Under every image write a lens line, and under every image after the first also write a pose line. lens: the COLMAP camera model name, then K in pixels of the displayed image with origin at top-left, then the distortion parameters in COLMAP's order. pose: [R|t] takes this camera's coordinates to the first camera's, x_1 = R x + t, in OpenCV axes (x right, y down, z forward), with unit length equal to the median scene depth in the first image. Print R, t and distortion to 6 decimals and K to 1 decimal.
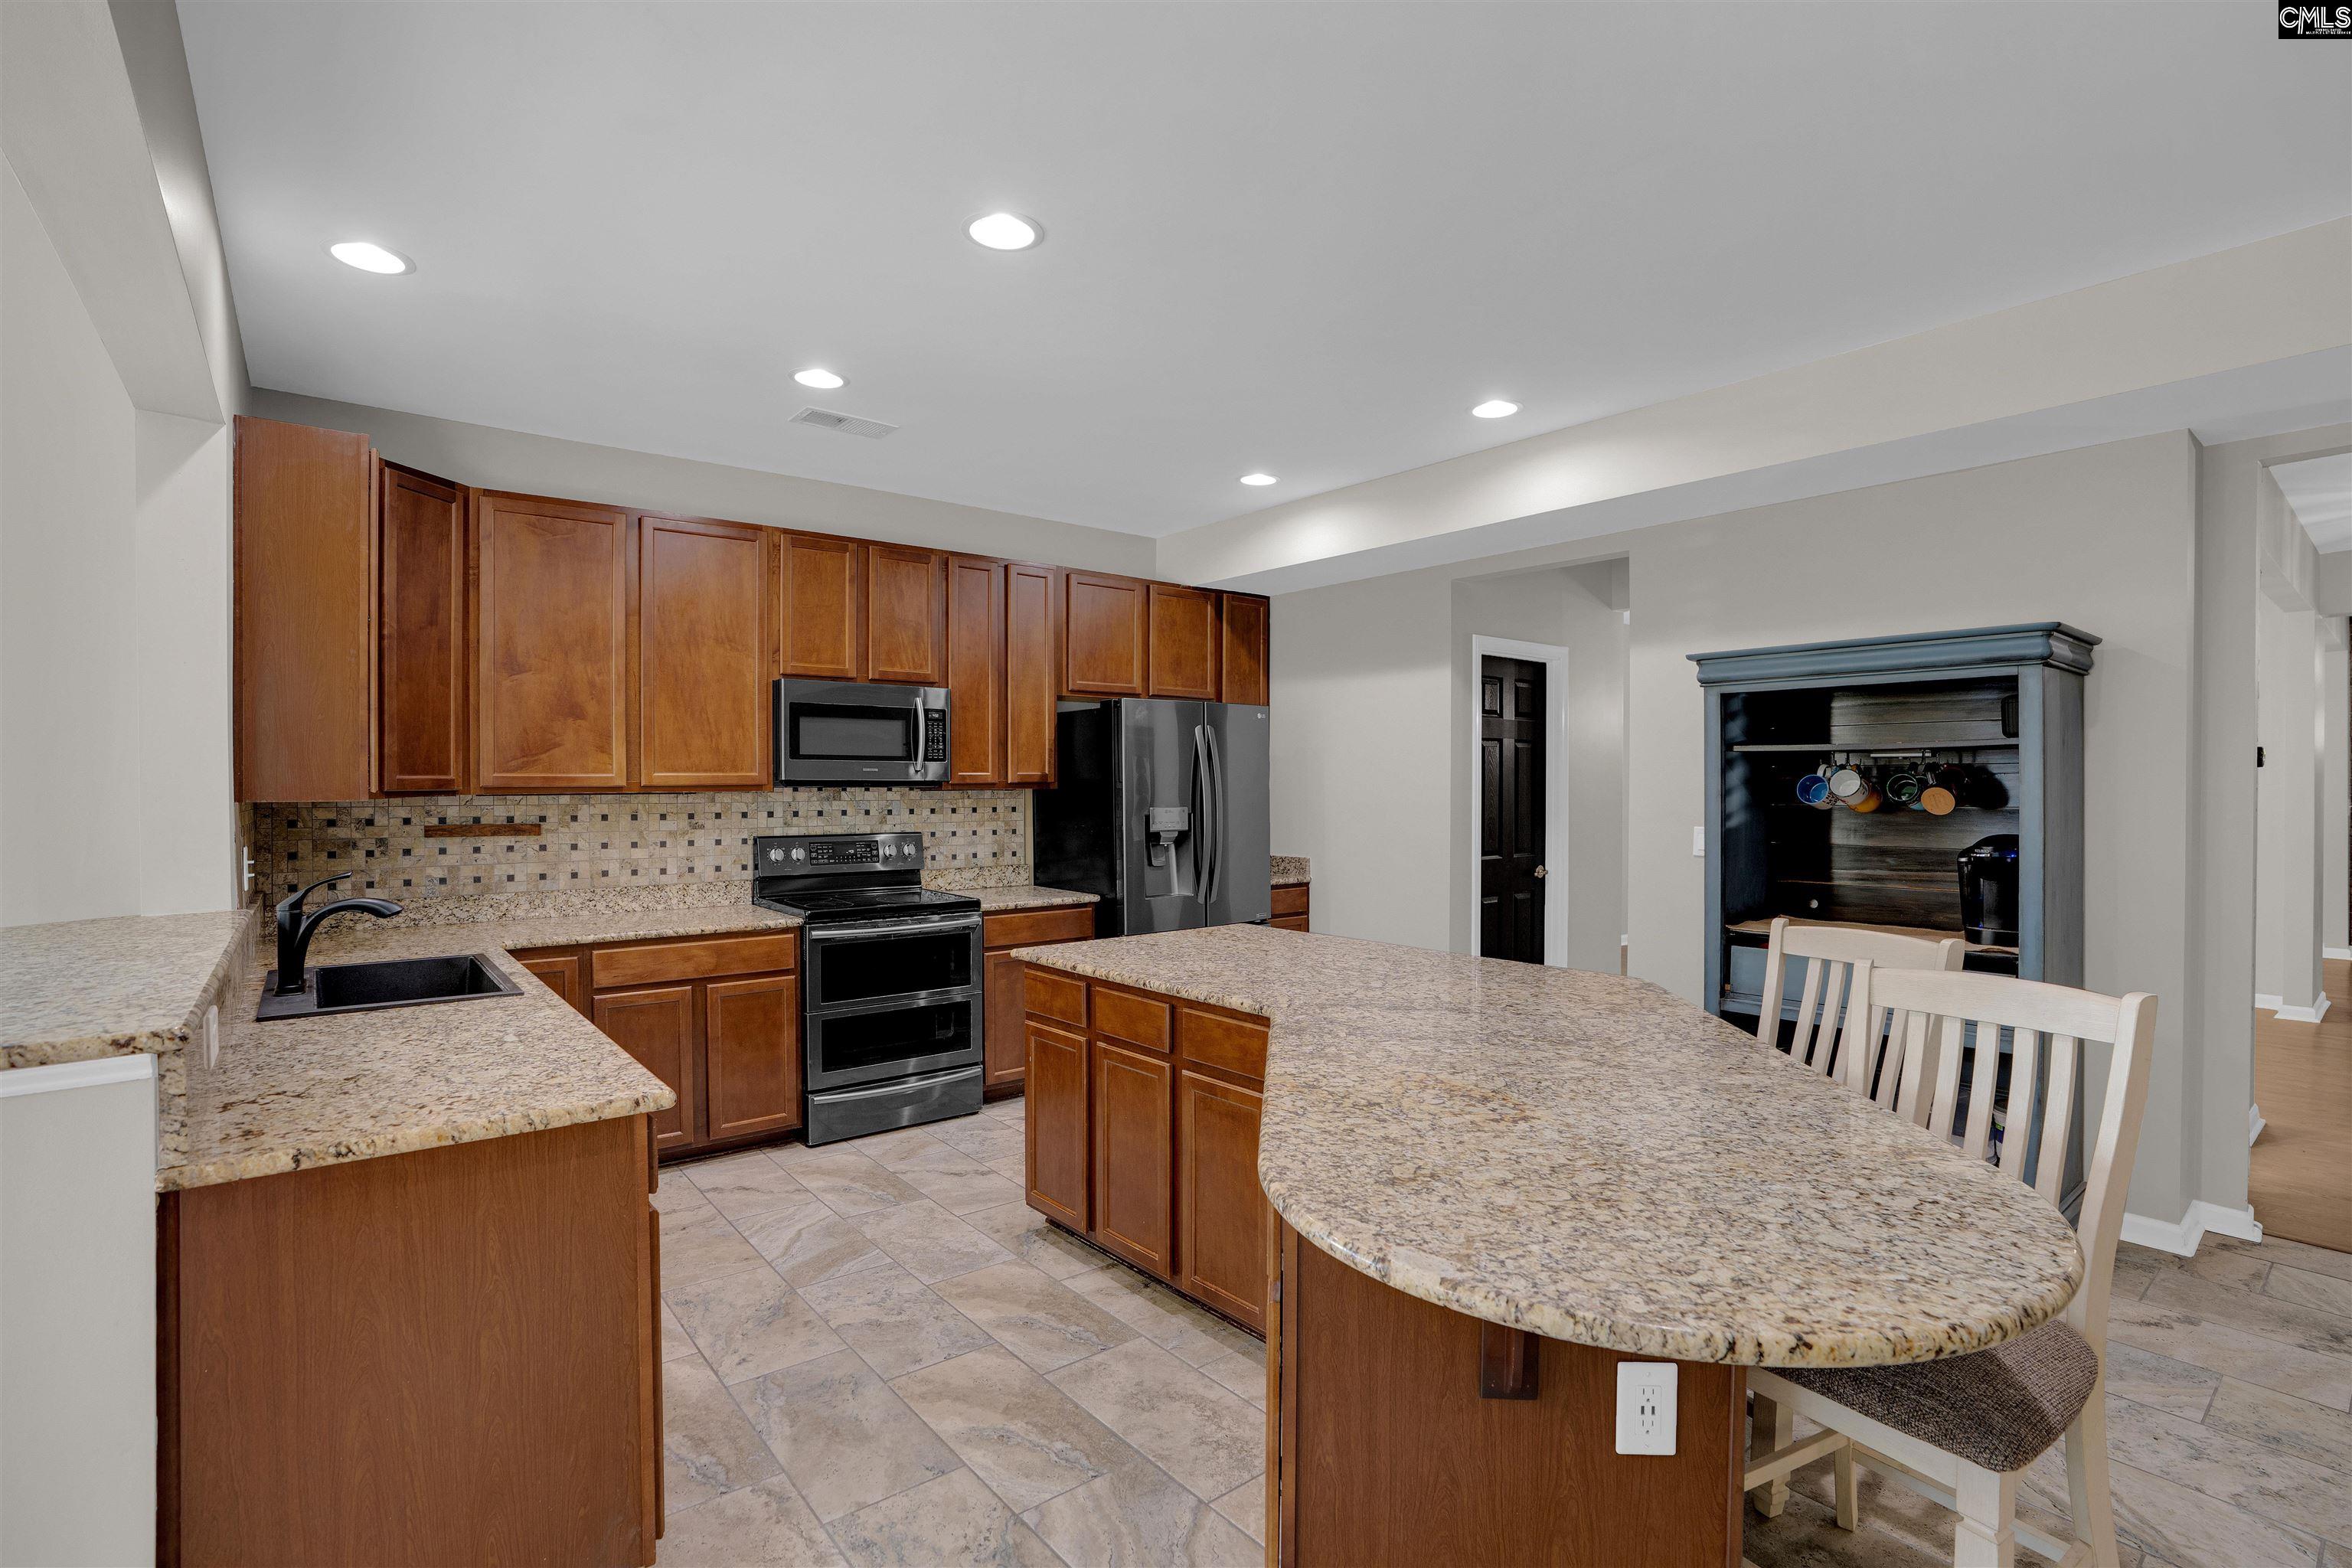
lens RADIAL K [[1088.0, 0, 1189.8], [0, 1088.0, 792.8], [0, 0, 1]] dist [-0.067017, 0.025664]
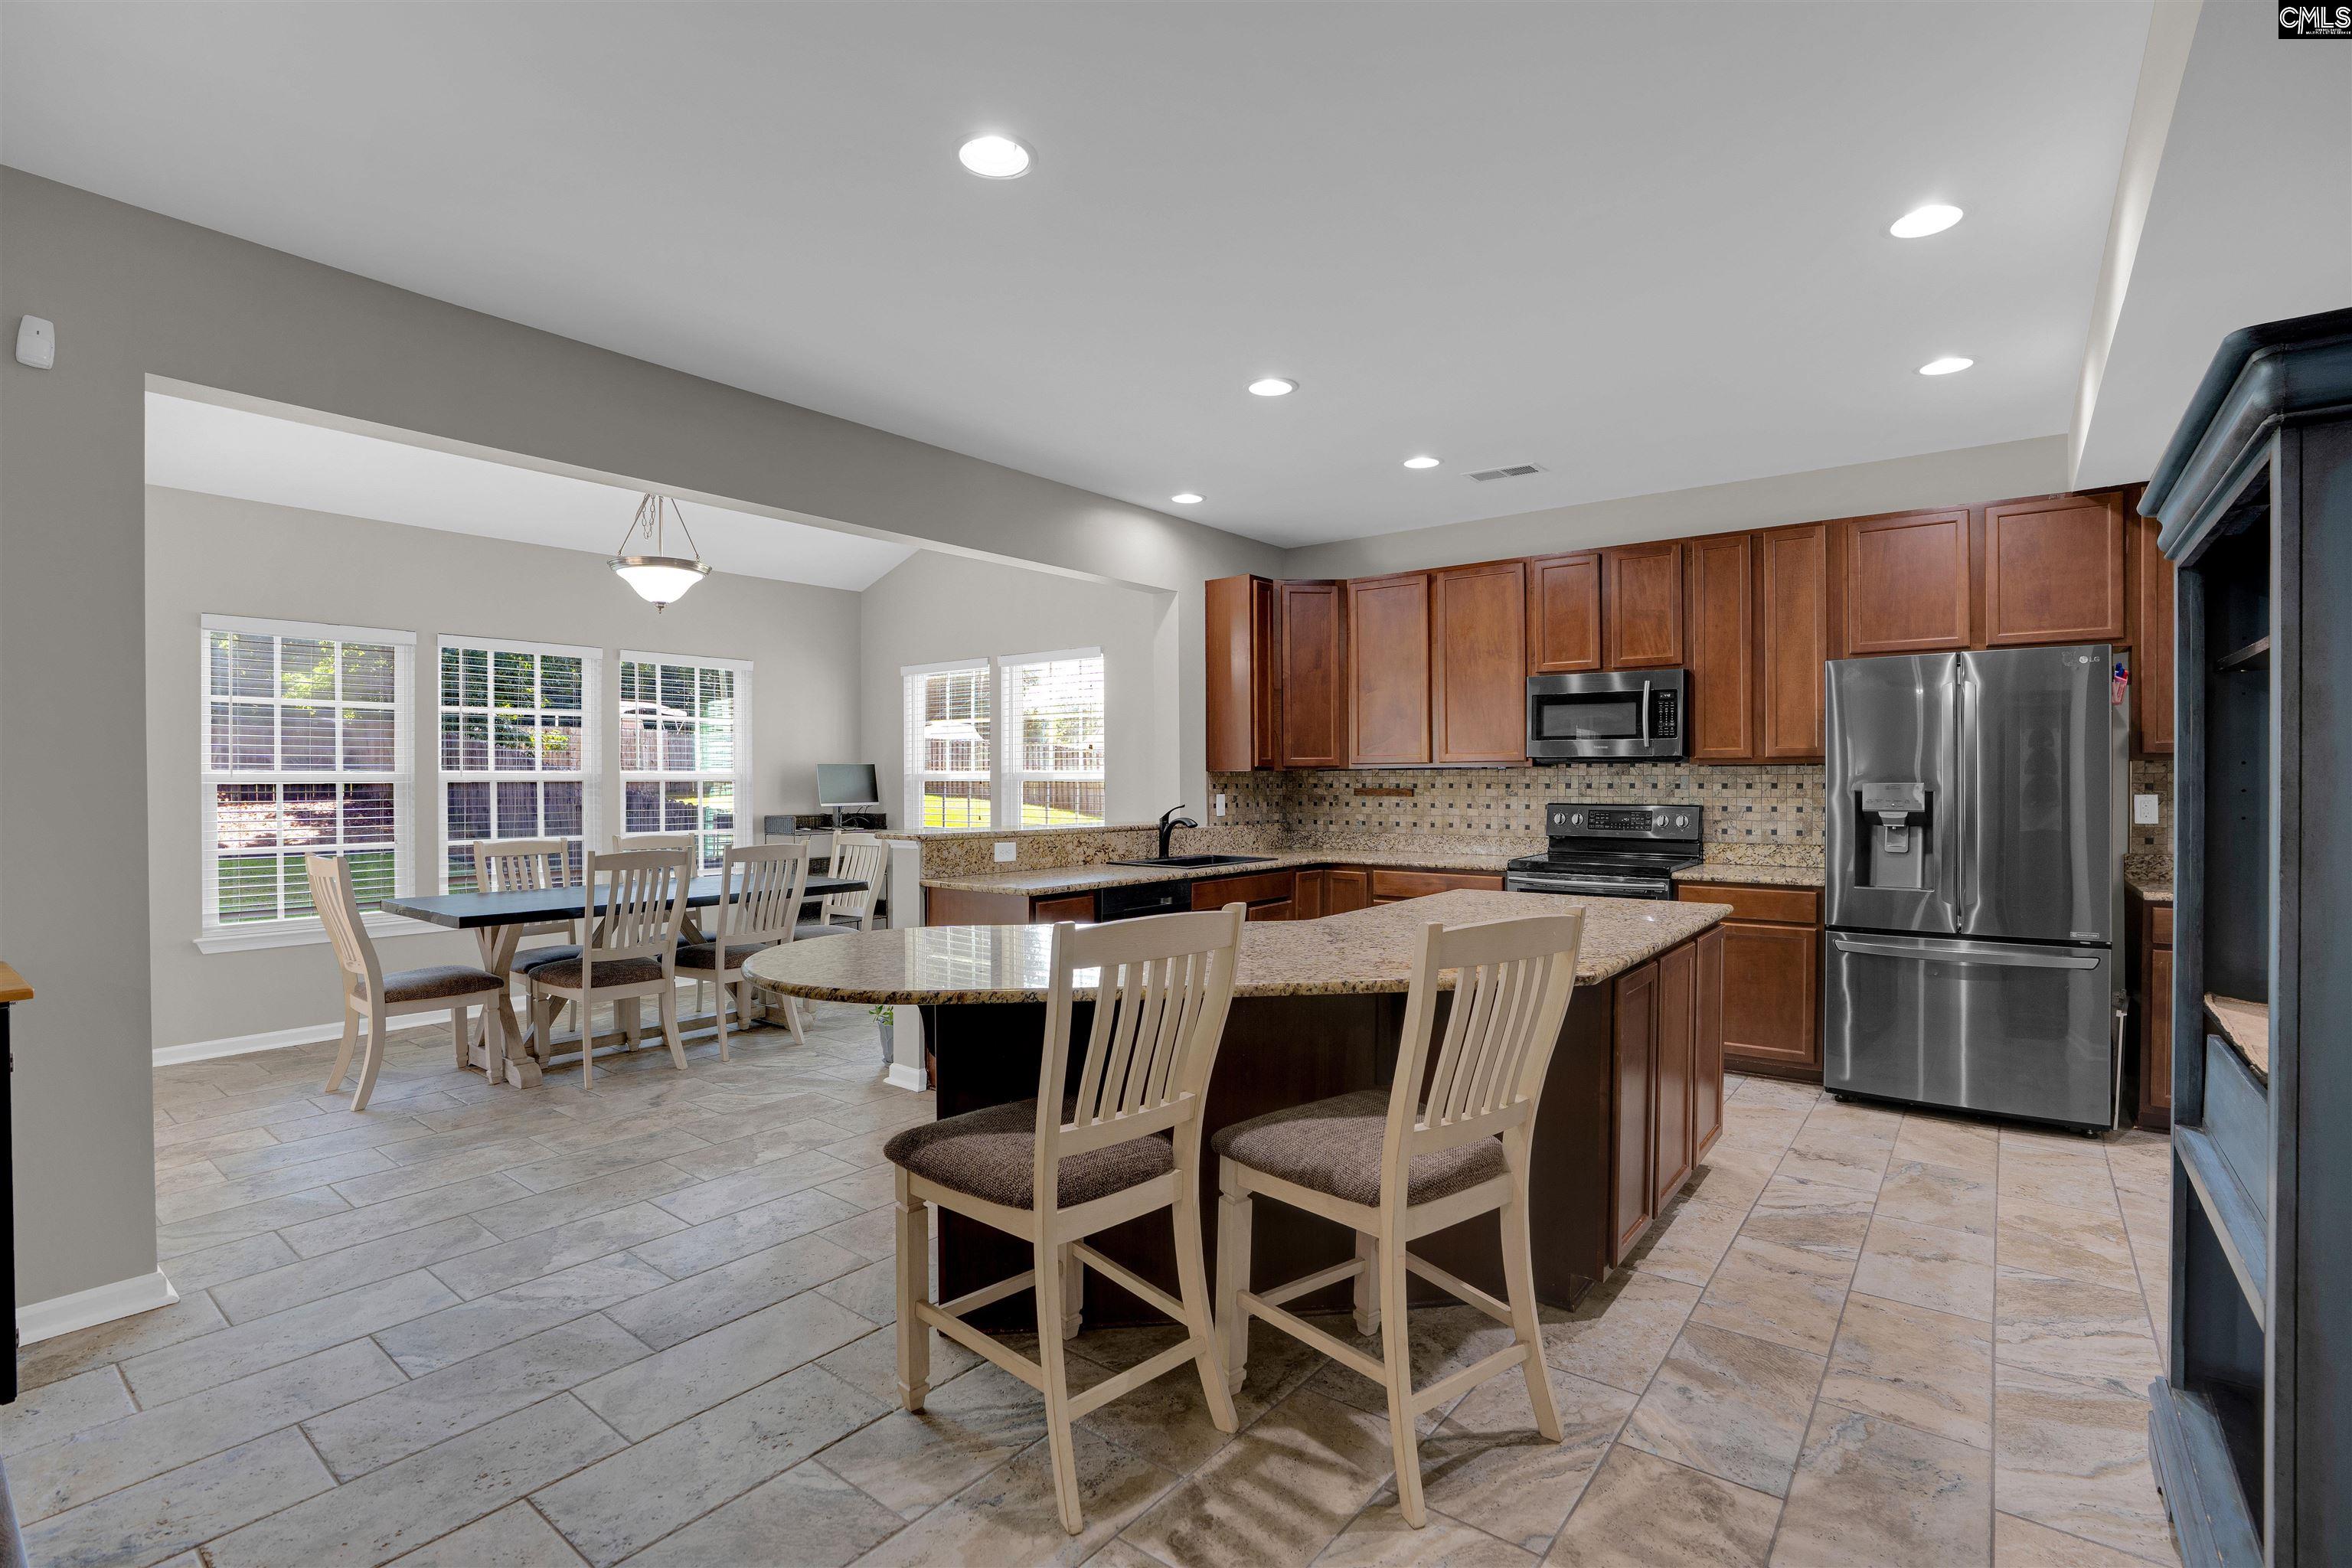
lens RADIAL K [[1087.0, 0, 1182.9], [0, 1087.0, 791.3], [0, 0, 1]] dist [-0.062767, 0.026377]
pose [[0.225887, 0.012338, -0.974075, 0.810056], [-0.006390, 0.999917, 0.011183, 0.017547], [0.974133, 0.003699, 0.225947, 0.341941]]
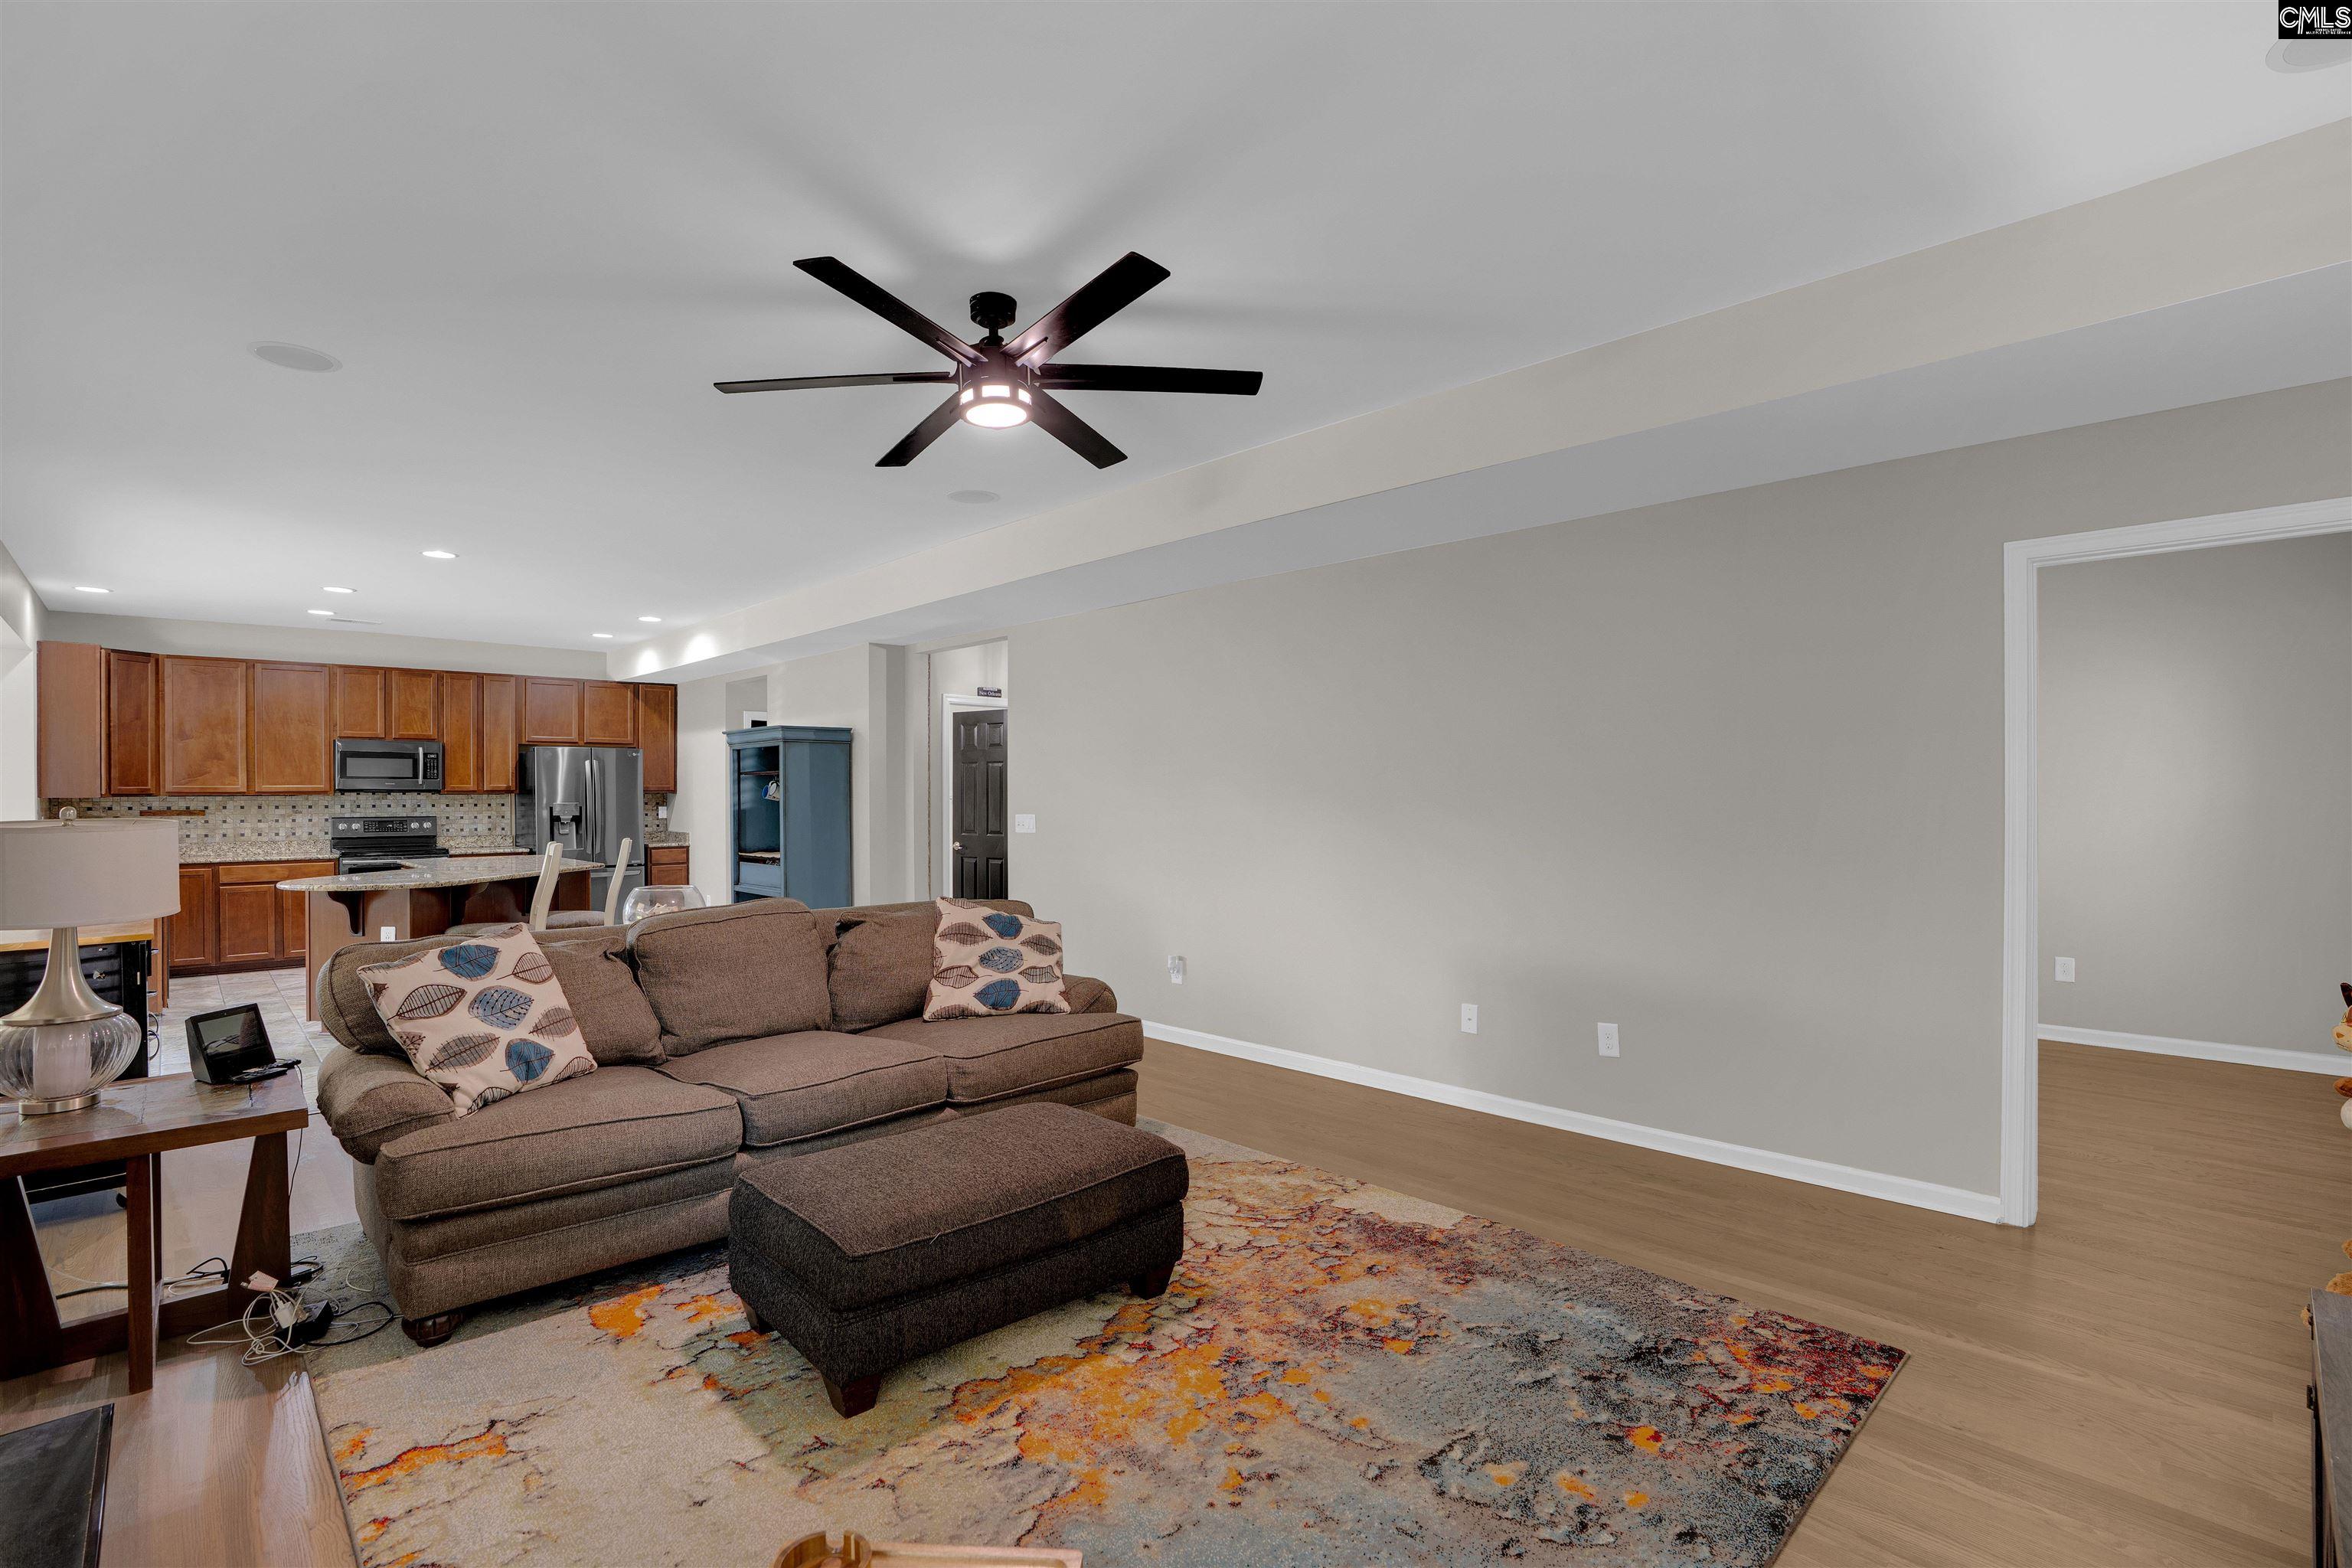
lens RADIAL K [[1087.0, 0, 1182.9], [0, 1087.0, 791.3], [0, 0, 1]] dist [-0.062767, 0.026377]
pose [[0.996960, -0.002584, 0.077875, 1.134265], [0.003464, 0.999932, -0.011174, 0.022131], [-0.077841, 0.011410, 0.996900, -1.189717]]
